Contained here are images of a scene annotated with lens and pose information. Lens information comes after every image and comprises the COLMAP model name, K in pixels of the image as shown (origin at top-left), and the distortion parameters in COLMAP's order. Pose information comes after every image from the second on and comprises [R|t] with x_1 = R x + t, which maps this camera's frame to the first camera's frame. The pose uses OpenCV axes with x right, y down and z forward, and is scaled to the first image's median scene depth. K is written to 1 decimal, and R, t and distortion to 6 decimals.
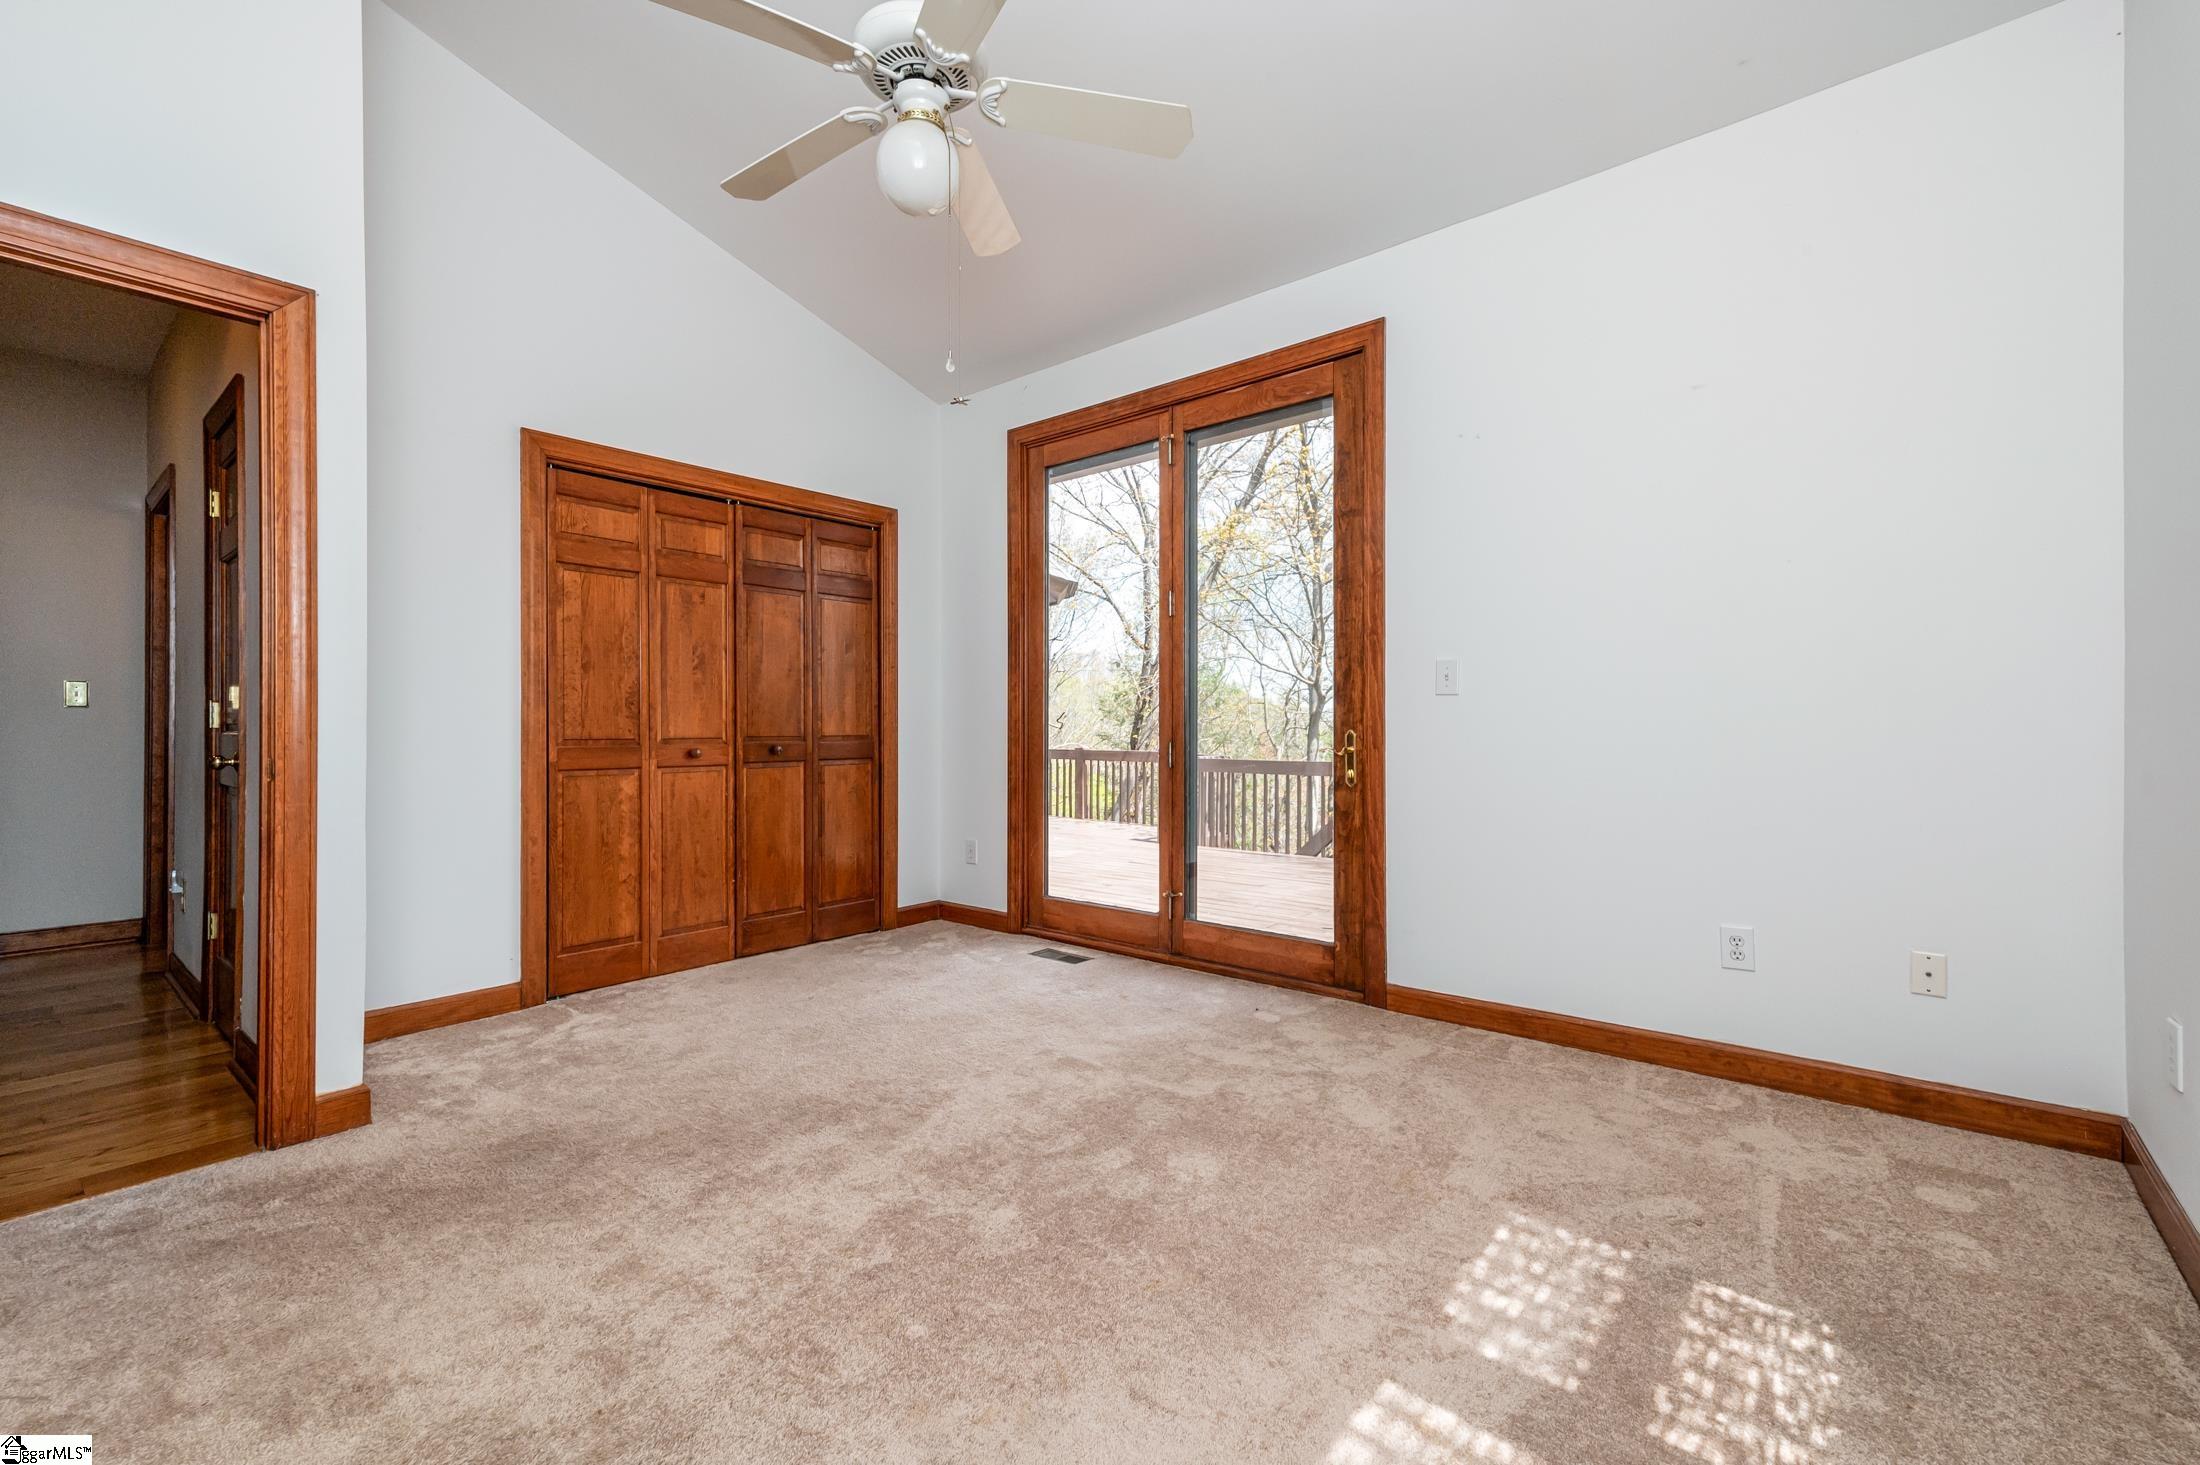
lens RADIAL K [[905.0, 0, 1108.3], [0, 905.0, 727.9], [0, 0, 1]] dist [0.001304, 0.000175]
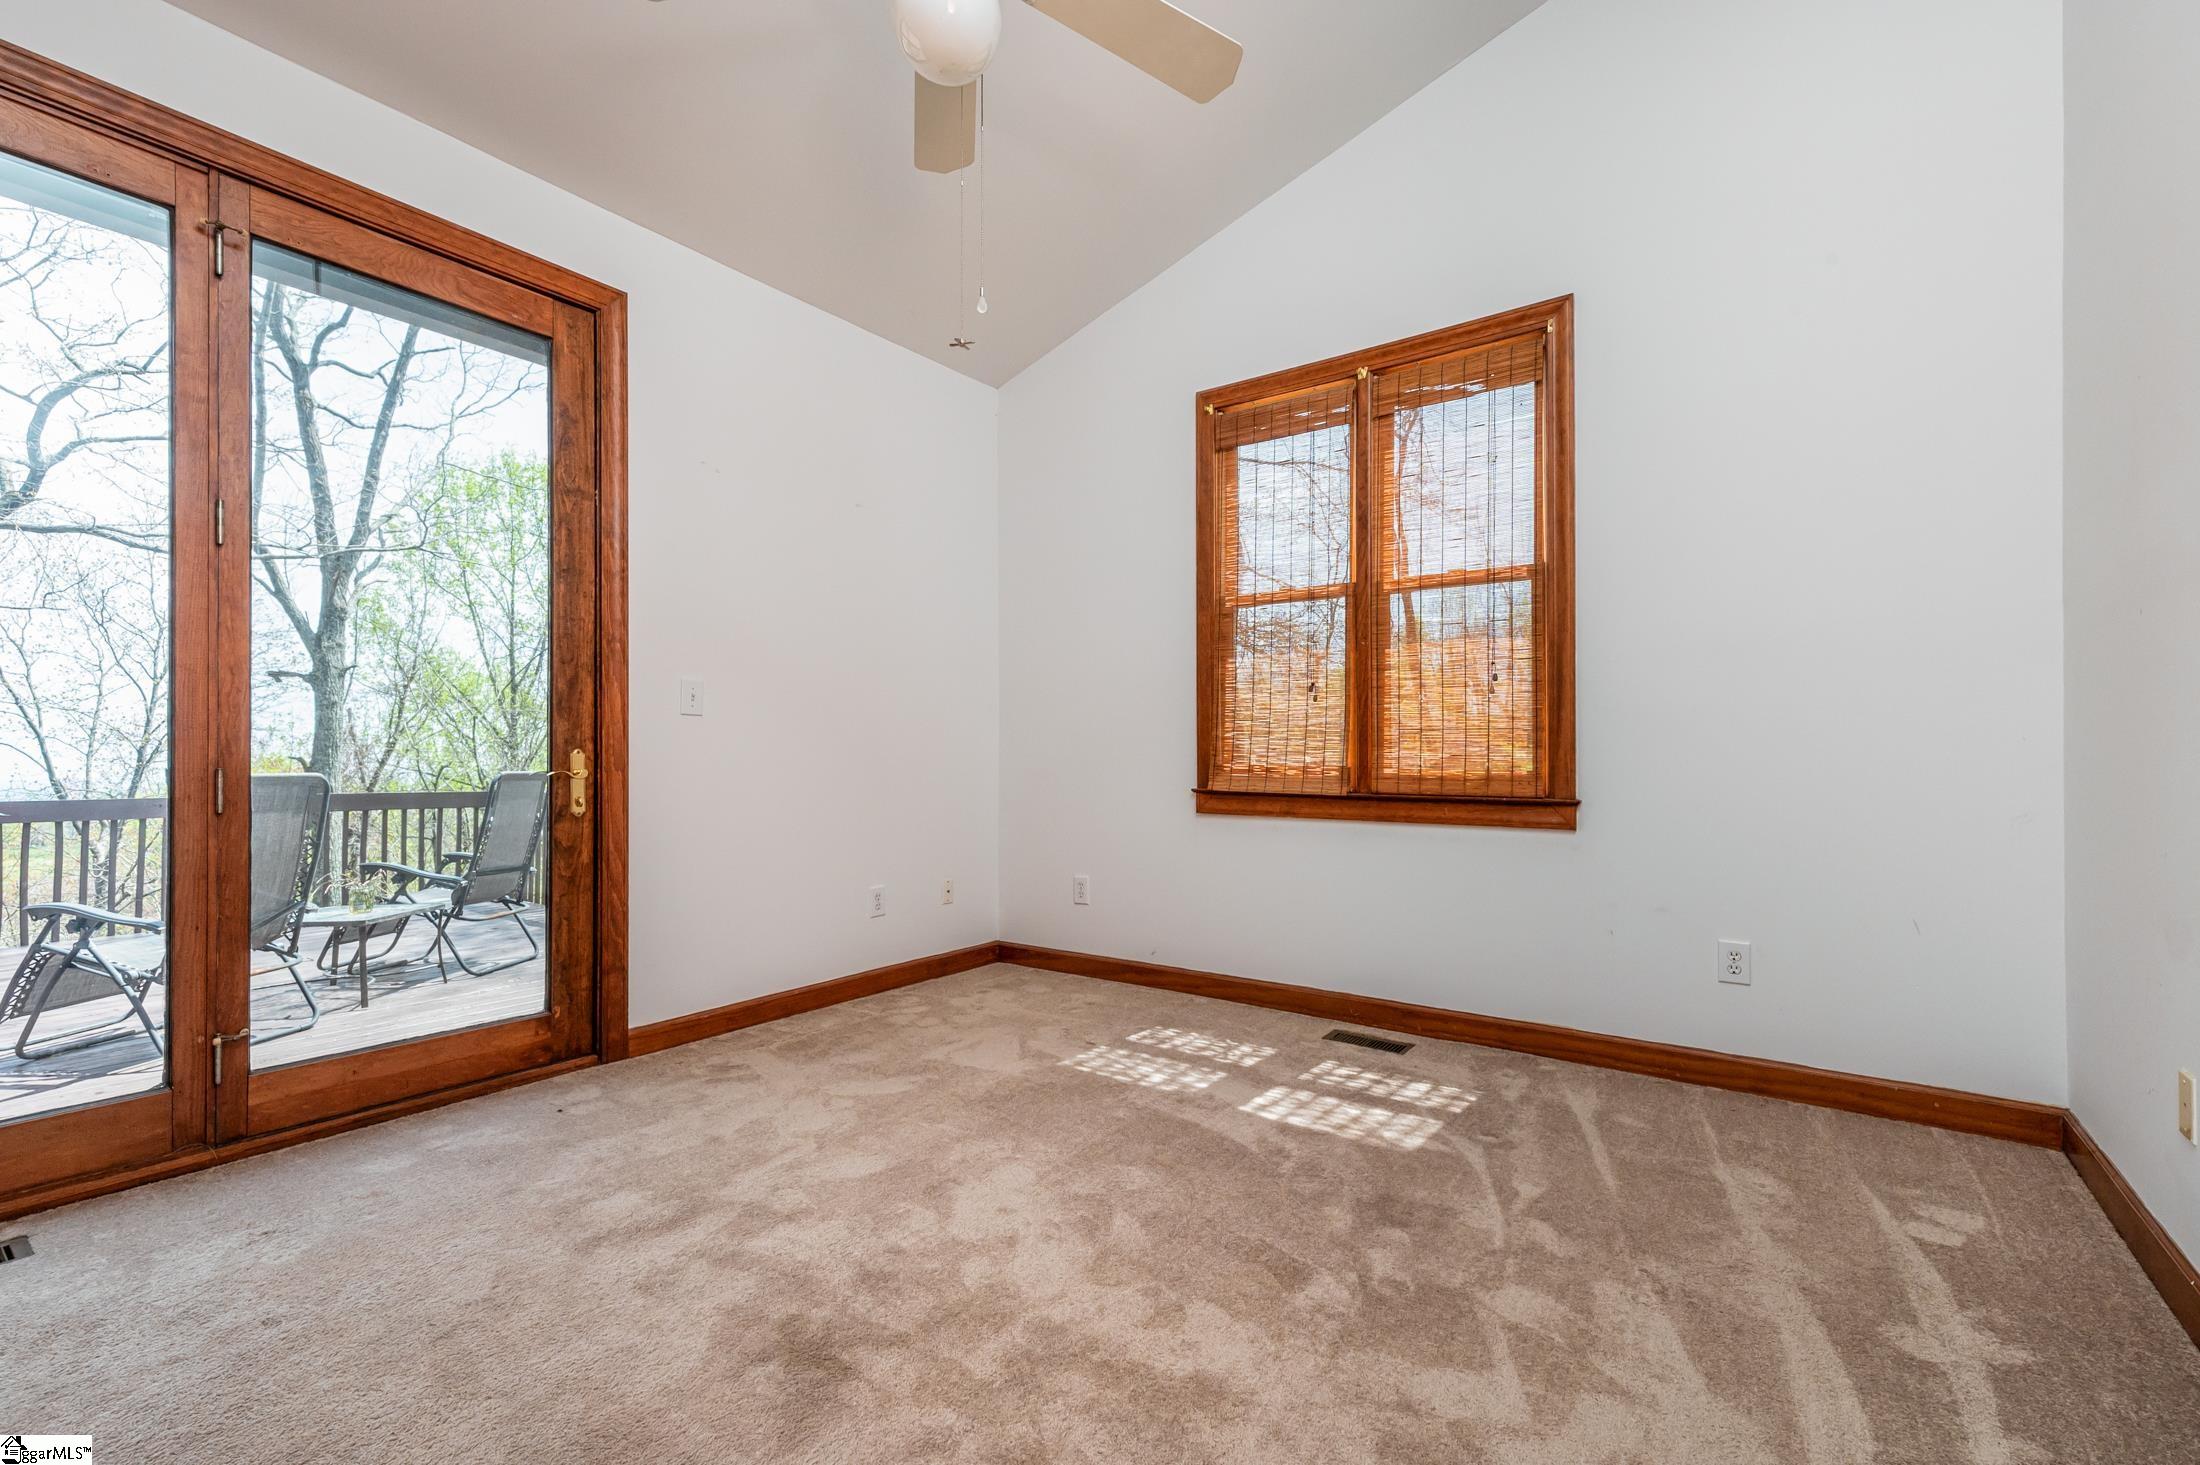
lens RADIAL K [[905.0, 0, 1098.6], [0, 905.0, 752.1], [0, 0, 1]] dist [0.001304, 0.000175]
pose [[-0.050870, 0.007272, 0.998679, -0.807833], [-0.001373, 0.999972, -0.007352, 0.014206], [-0.998704, -0.001745, -0.050858, 0.747478]]
